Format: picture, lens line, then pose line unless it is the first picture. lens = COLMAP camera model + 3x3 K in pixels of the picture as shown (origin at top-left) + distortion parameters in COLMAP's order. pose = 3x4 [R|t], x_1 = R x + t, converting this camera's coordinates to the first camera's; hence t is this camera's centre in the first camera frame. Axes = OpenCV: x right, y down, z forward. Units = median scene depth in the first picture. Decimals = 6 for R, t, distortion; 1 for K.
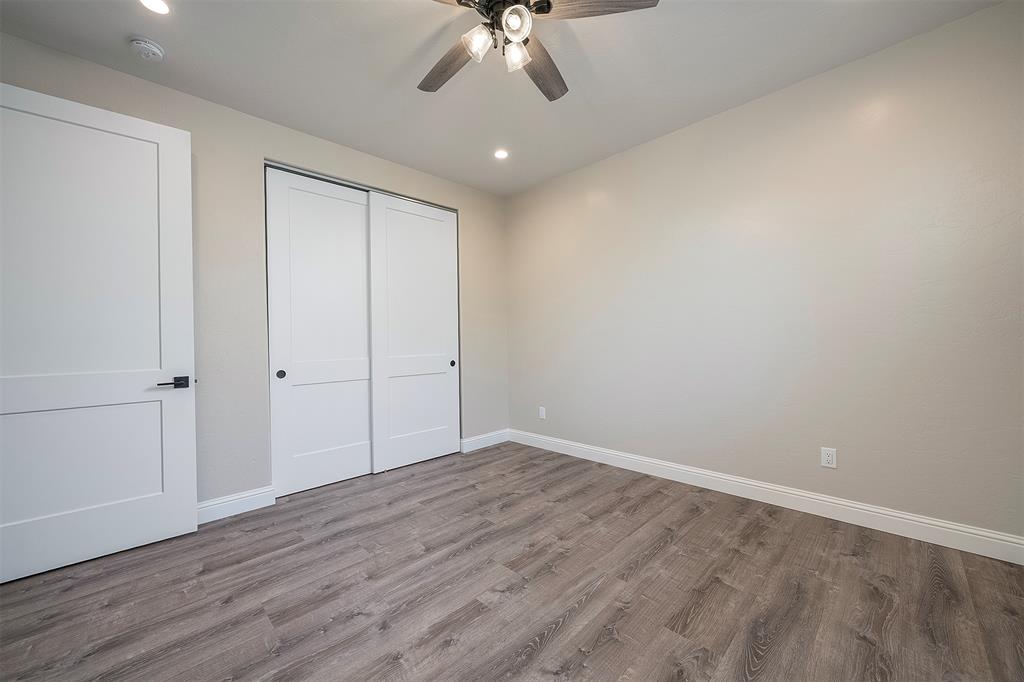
lens RADIAL K [[383.6, 0, 511.8], [0, 383.6, 338.0], [0, 0, 1]] dist [-0.001536, 0.000125]
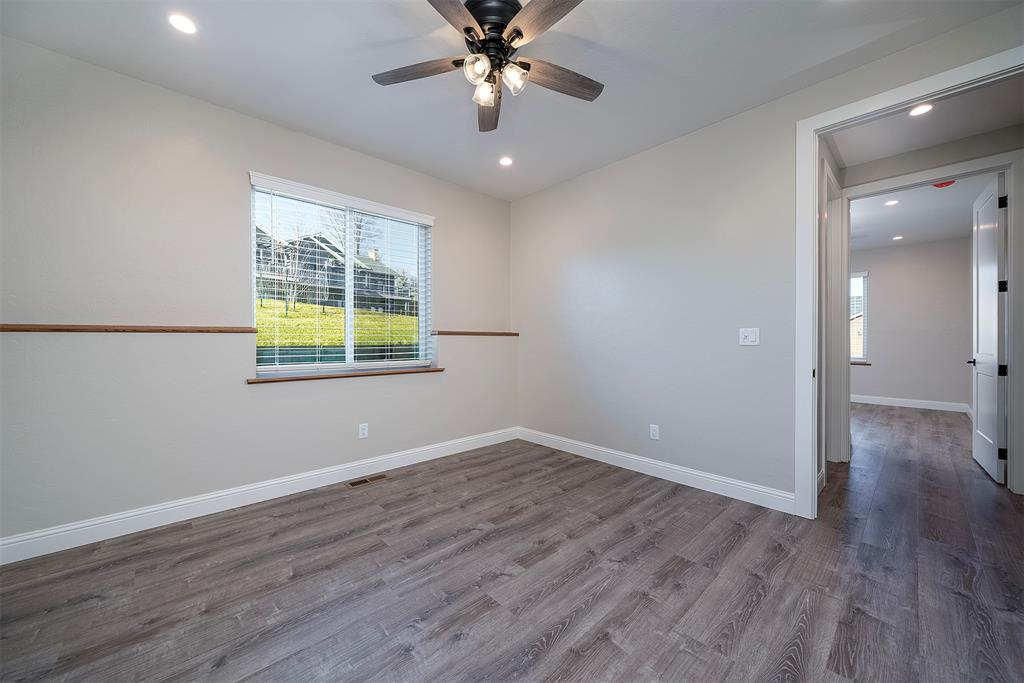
lens RADIAL K [[383.6, 0, 514.1], [0, 383.6, 339.1], [0, 0, 1]] dist [-0.001536, 0.000125]
pose [[-0.999493, 0.019875, 0.024871, -0.077808], [0.019736, 0.999788, -0.005832, 0.007061], [-0.024982, -0.005338, -0.999674, 1.663995]]
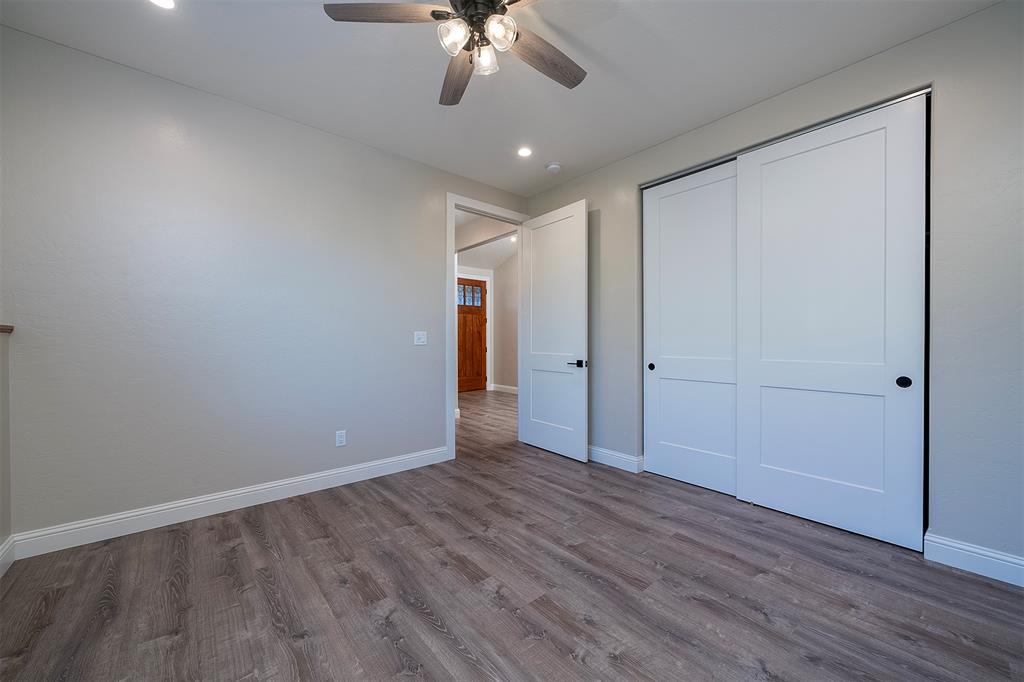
lens RADIAL K [[383.6, 0, 512.9], [0, 383.6, 342.9], [0, 0, 1]] dist [-0.001536, 0.000125]
pose [[-0.063114, 0.025744, -0.997674, 0.764125], [0.005981, 0.999659, 0.025416, -0.011563], [0.997988, -0.004363, -0.063247, 0.885621]]
